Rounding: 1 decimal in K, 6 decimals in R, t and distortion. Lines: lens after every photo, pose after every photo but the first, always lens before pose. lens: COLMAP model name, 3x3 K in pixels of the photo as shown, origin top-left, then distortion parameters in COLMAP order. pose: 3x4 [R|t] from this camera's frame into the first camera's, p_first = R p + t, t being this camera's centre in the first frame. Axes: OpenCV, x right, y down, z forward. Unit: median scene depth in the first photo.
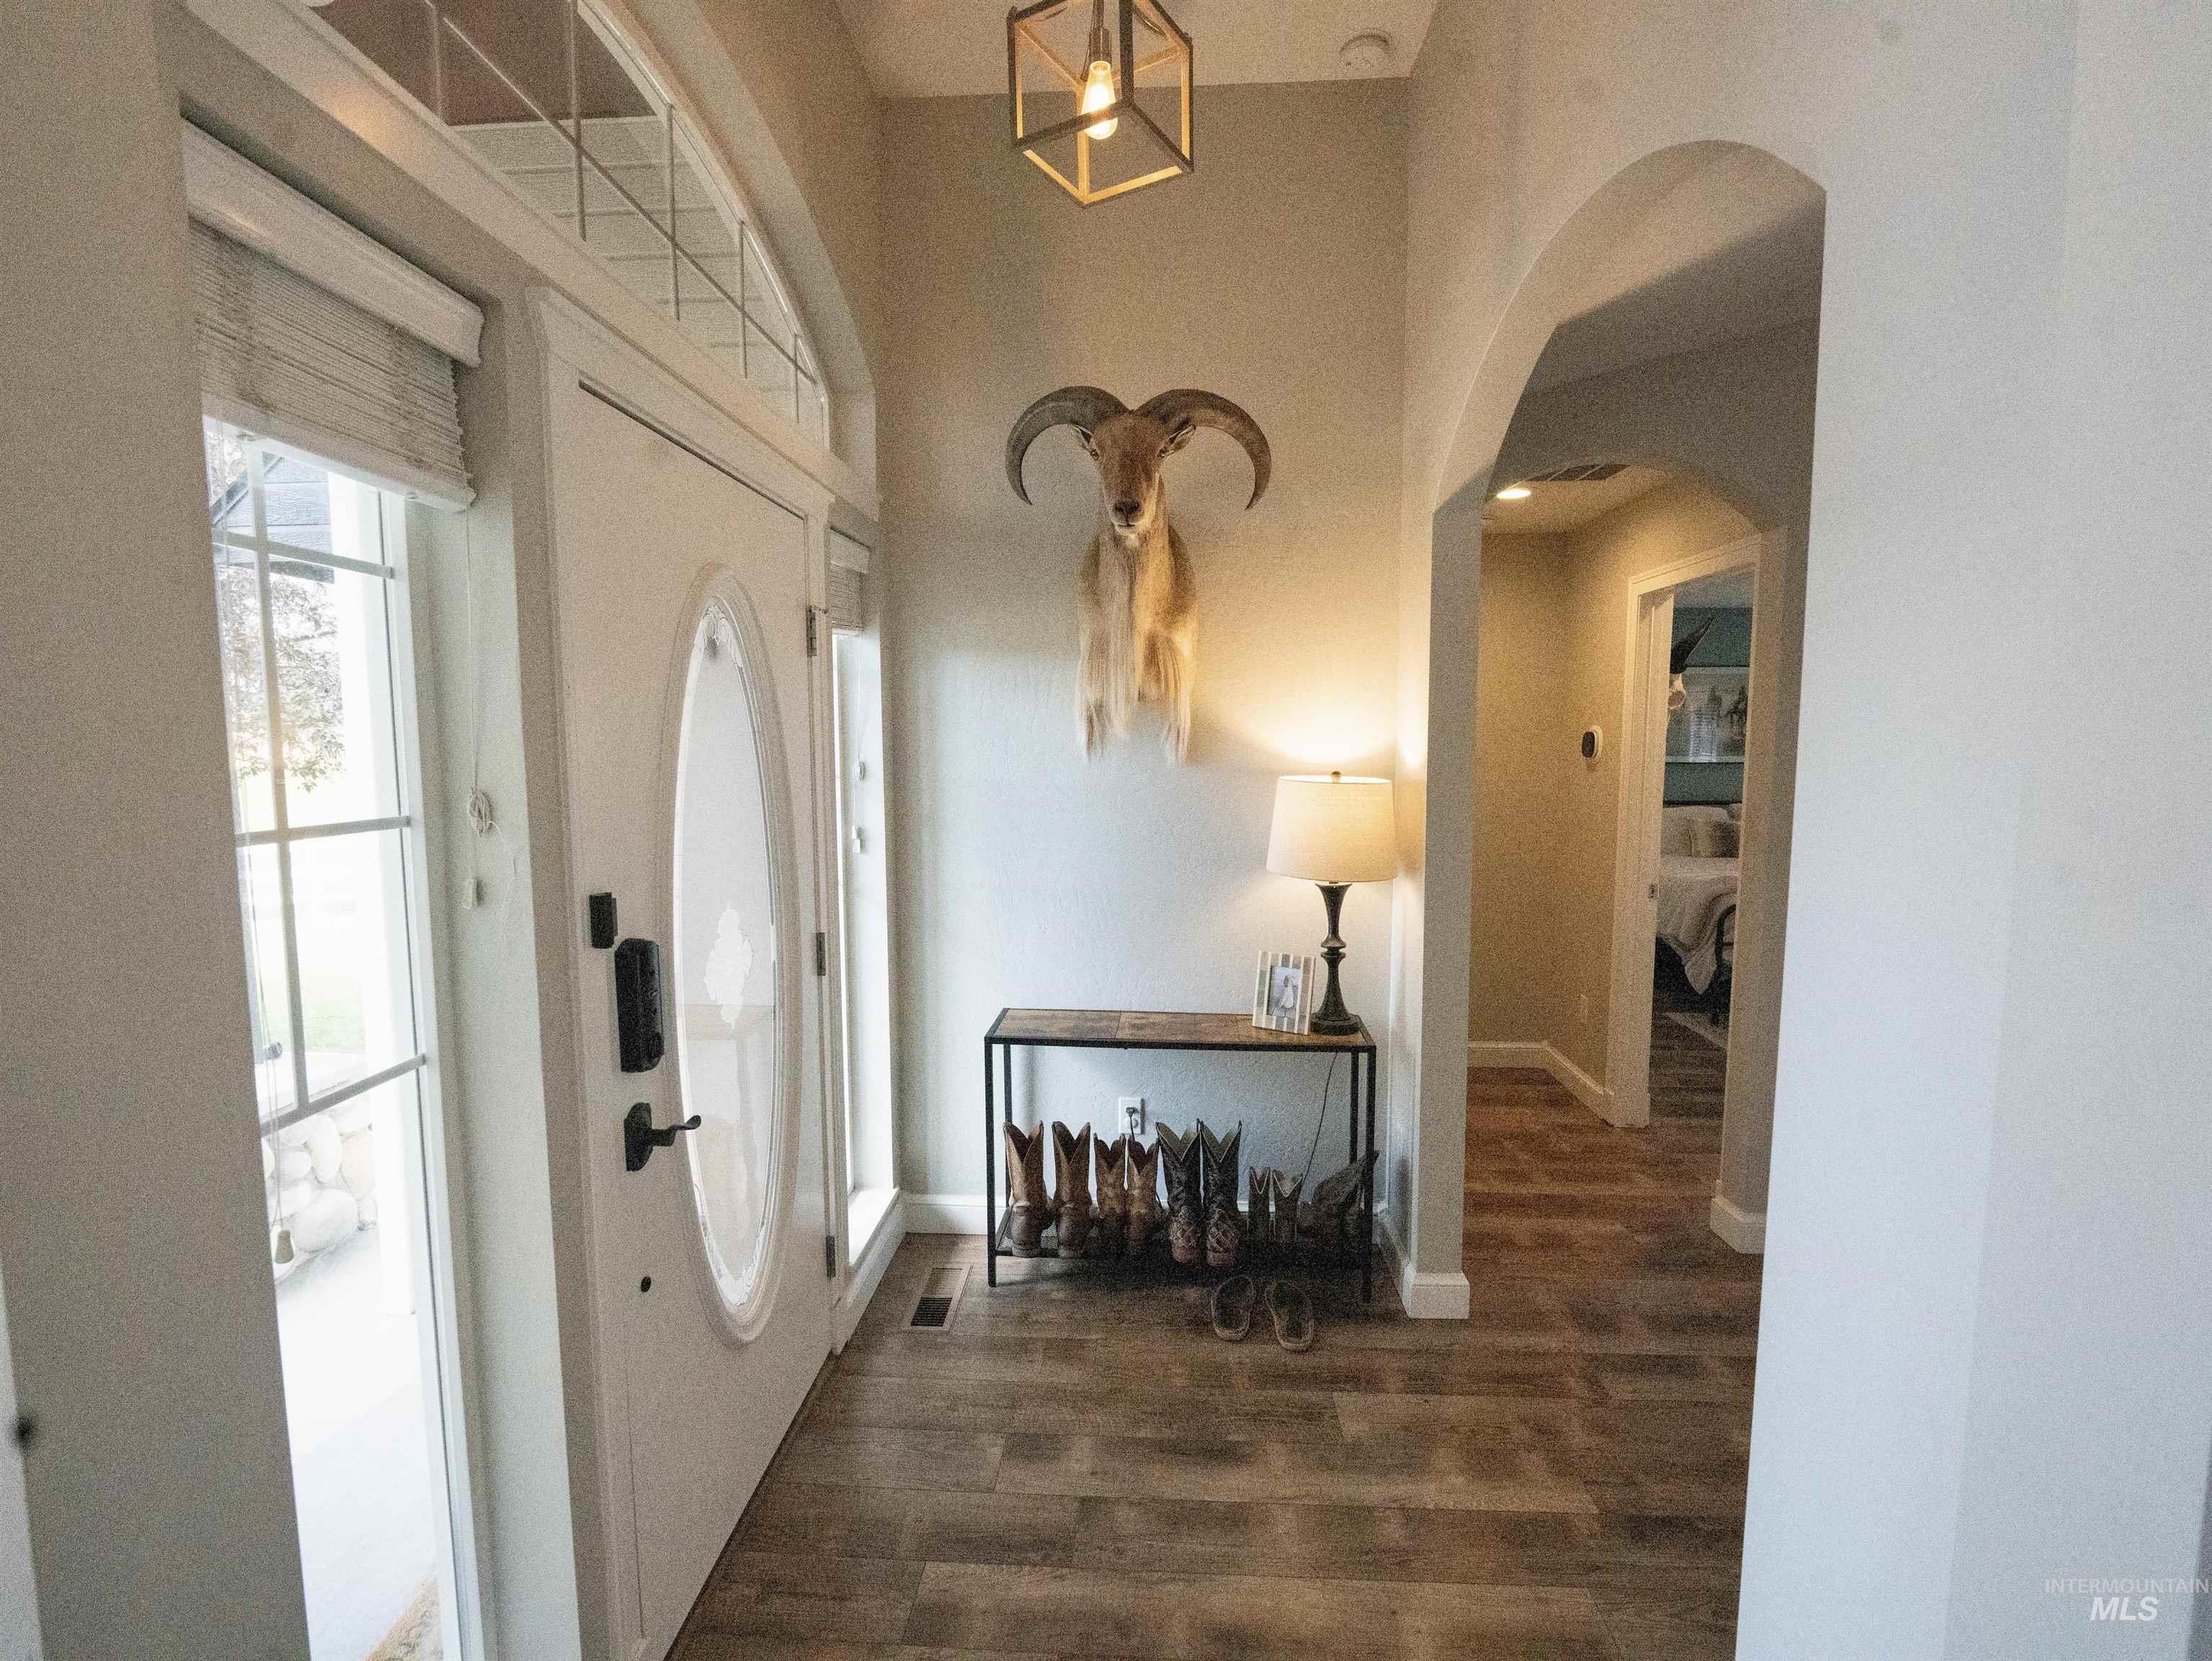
lens RADIAL K [[1011.8, 0, 1103.0], [0, 1011.8, 834.4], [0, 0, 1]] dist [-0.001550, -0.000214]
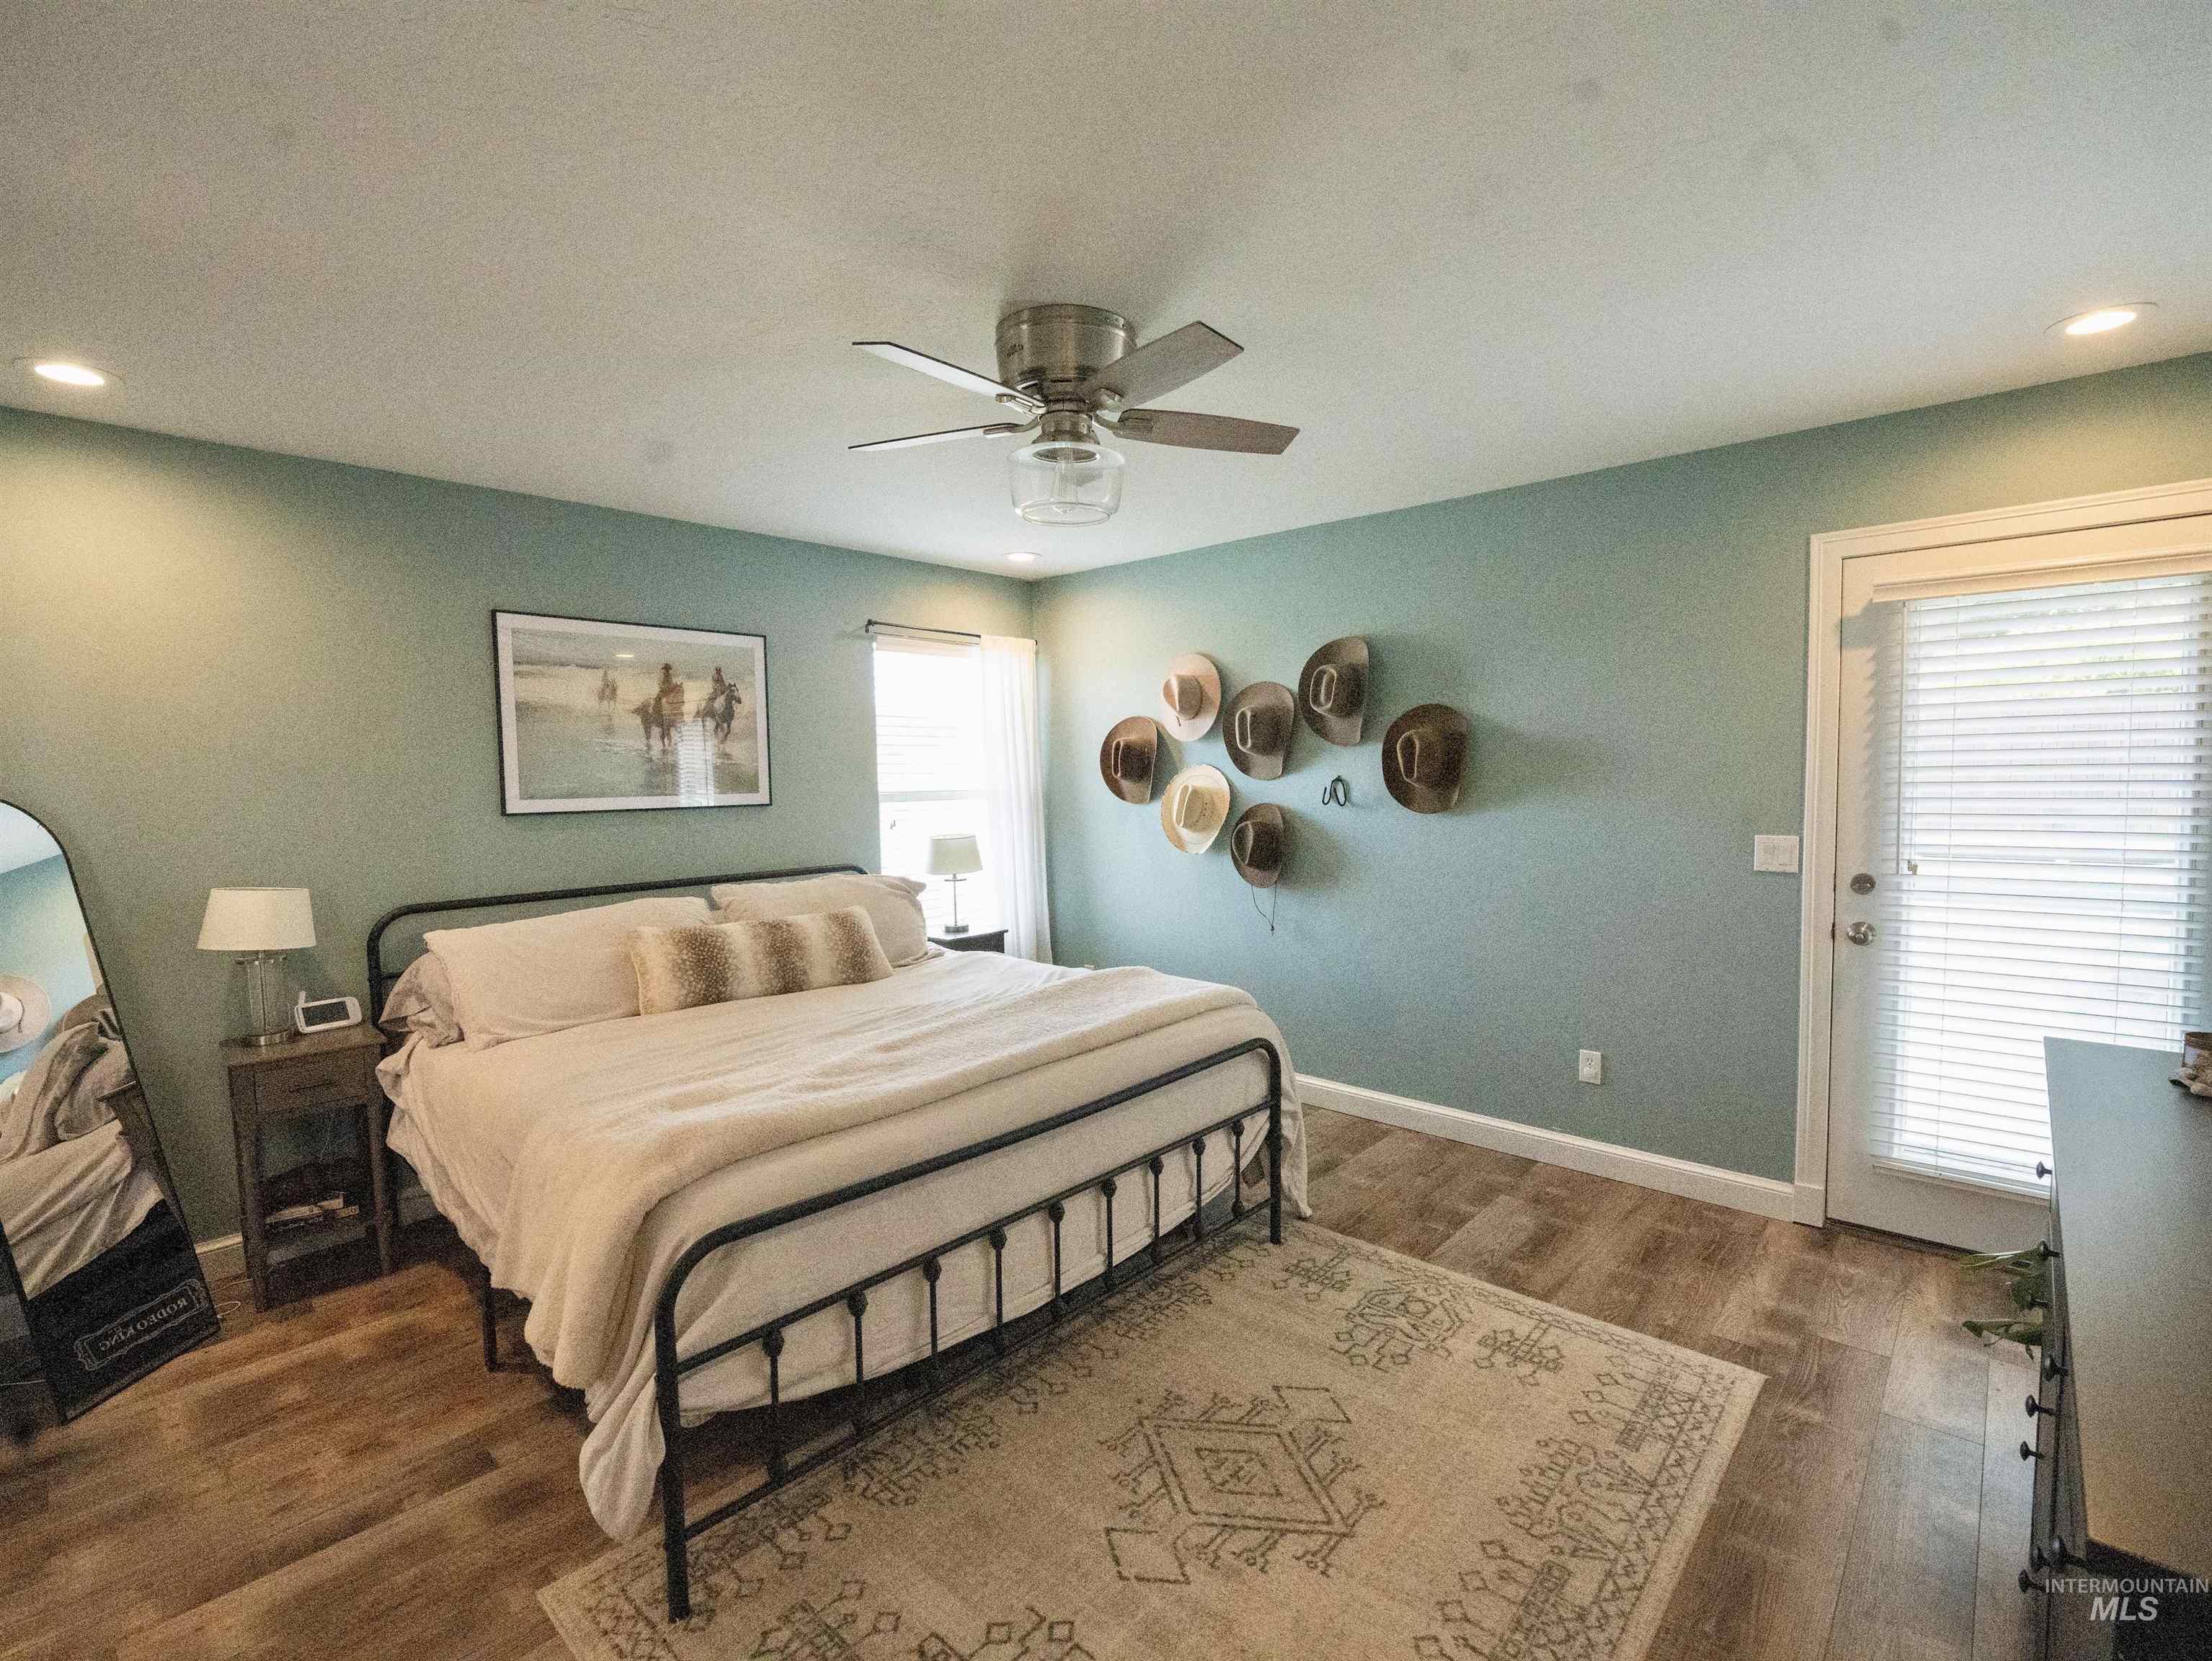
lens RADIAL K [[1011.8, 0, 1103.9], [0, 1011.8, 837.4], [0, 0, 1]] dist [-0.001550, -0.000214]
pose [[0.637895, -0.054236, 0.768211, 0.377320], [0.086515, 0.996249, -0.001502, -0.038877], [-0.765248, 0.067420, 0.640195, 0.554303]]
